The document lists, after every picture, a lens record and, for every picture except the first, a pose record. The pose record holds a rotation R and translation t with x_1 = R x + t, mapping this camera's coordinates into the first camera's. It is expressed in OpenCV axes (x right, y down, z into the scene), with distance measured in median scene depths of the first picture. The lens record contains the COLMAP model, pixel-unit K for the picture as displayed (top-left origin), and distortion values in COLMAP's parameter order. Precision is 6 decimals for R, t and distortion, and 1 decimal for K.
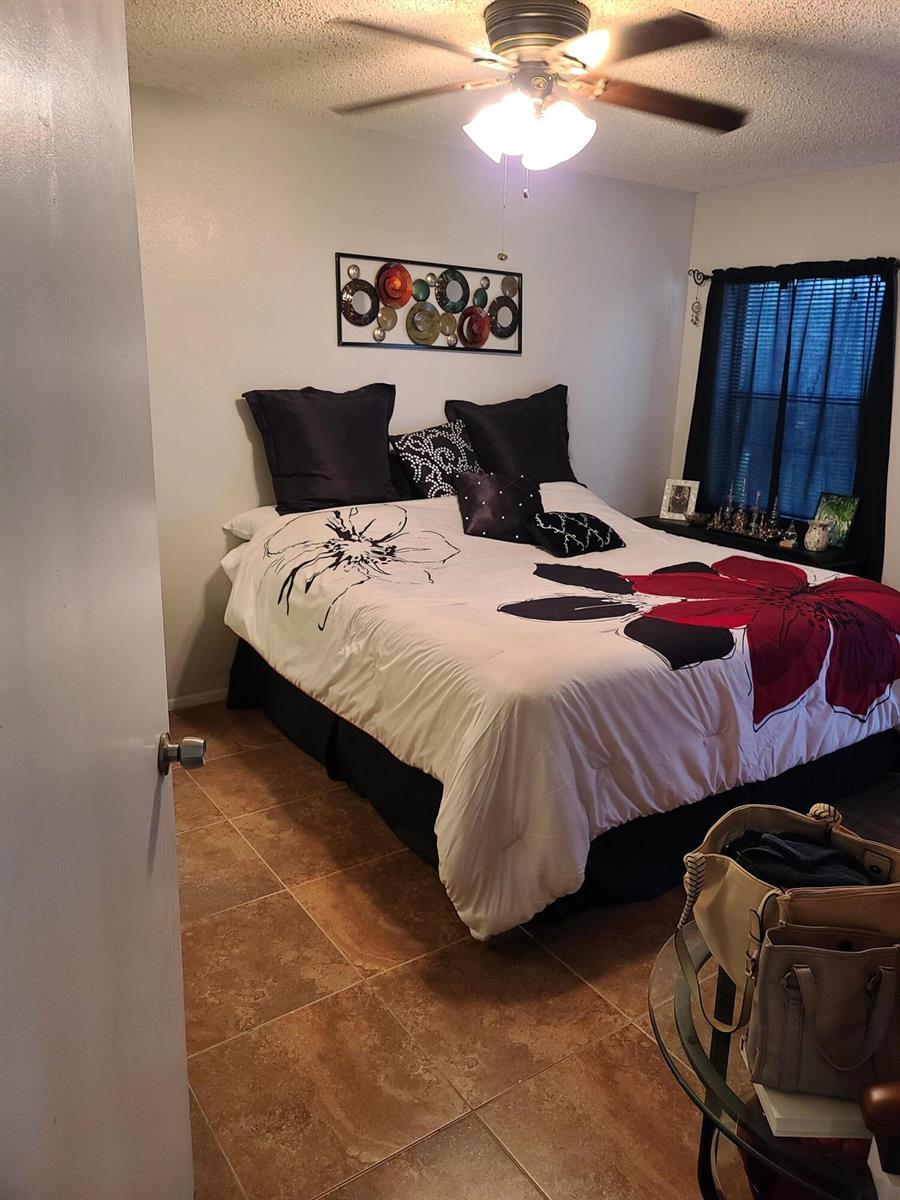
lens RADIAL K [[897.9, 0, 445.4], [0, 897.9, 598.2], [0, 0, 1]] dist [0.057457, -0.014608]
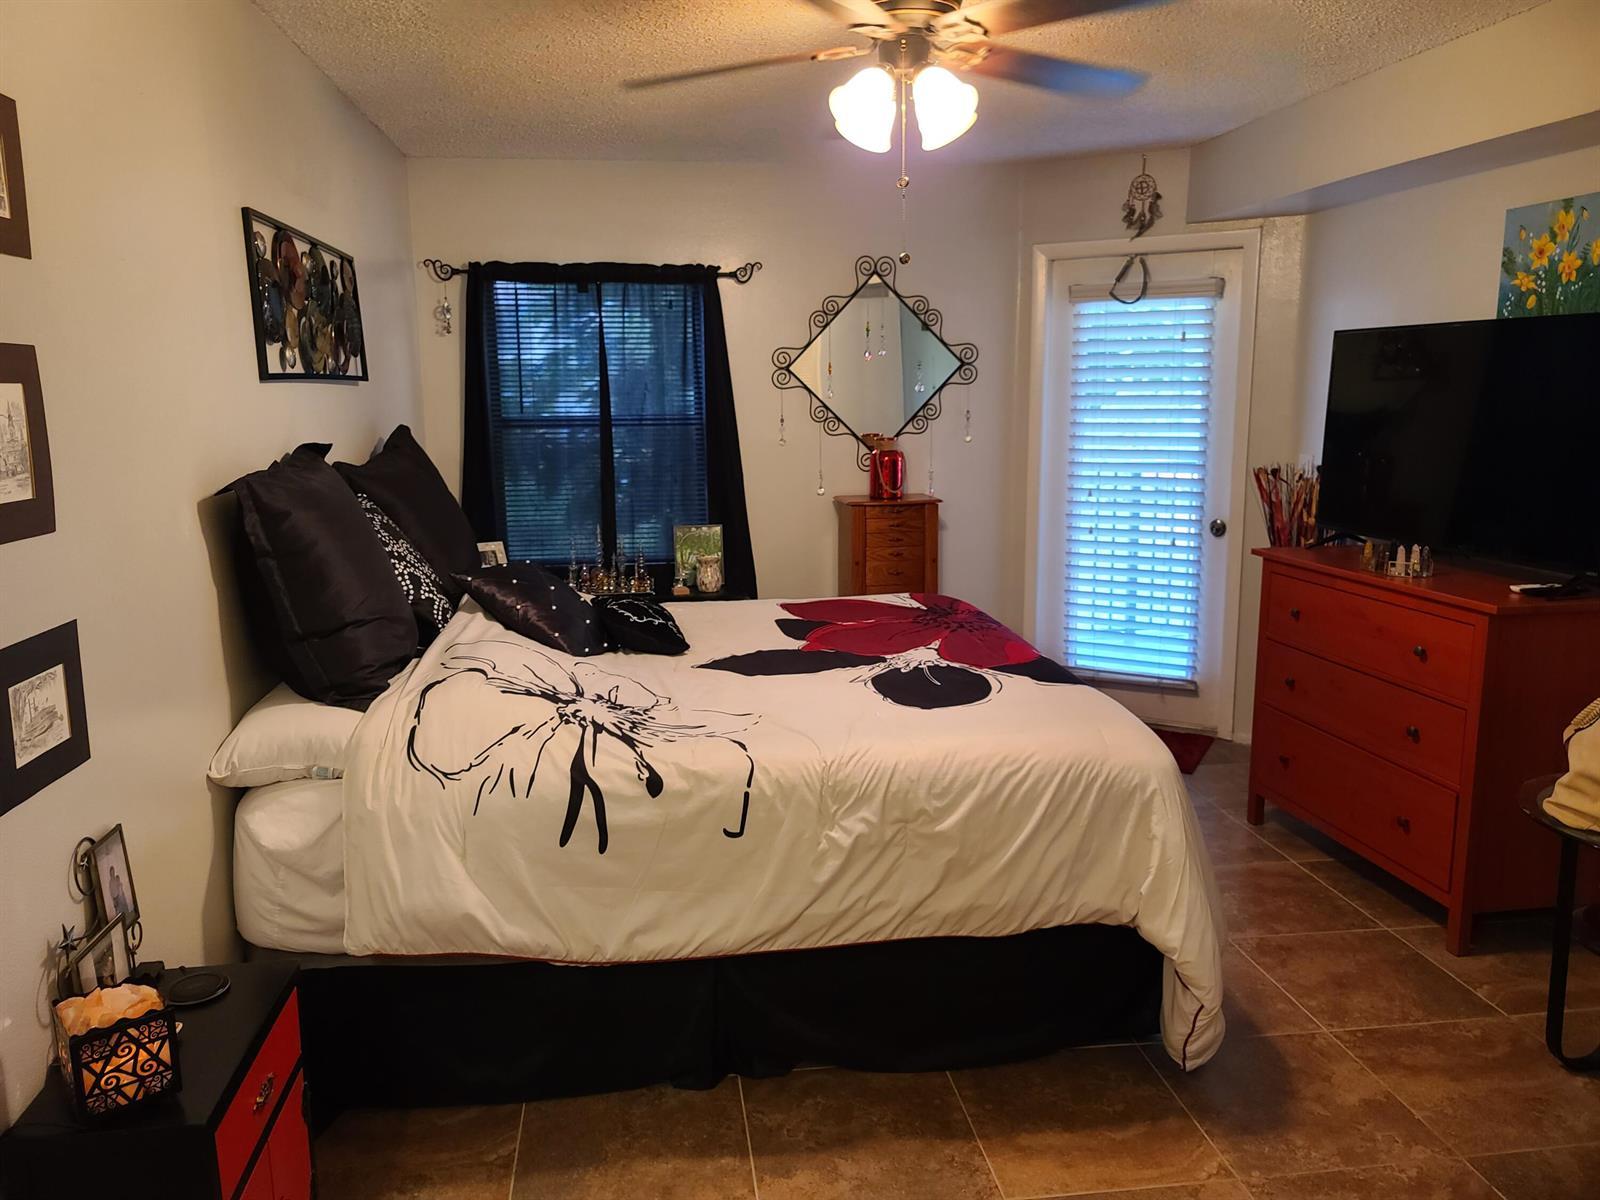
lens RADIAL K [[1197.3, 0, 792.4], [0, 1197.3, 599.5], [0, 0, 1]] dist [0.057457, -0.014608]
pose [[0.457541, -0.203621, 0.865560, -0.740797], [0.262379, 0.961001, 0.087378, -0.168242], [-0.849596, 0.187126, 0.493124, 0.505878]]
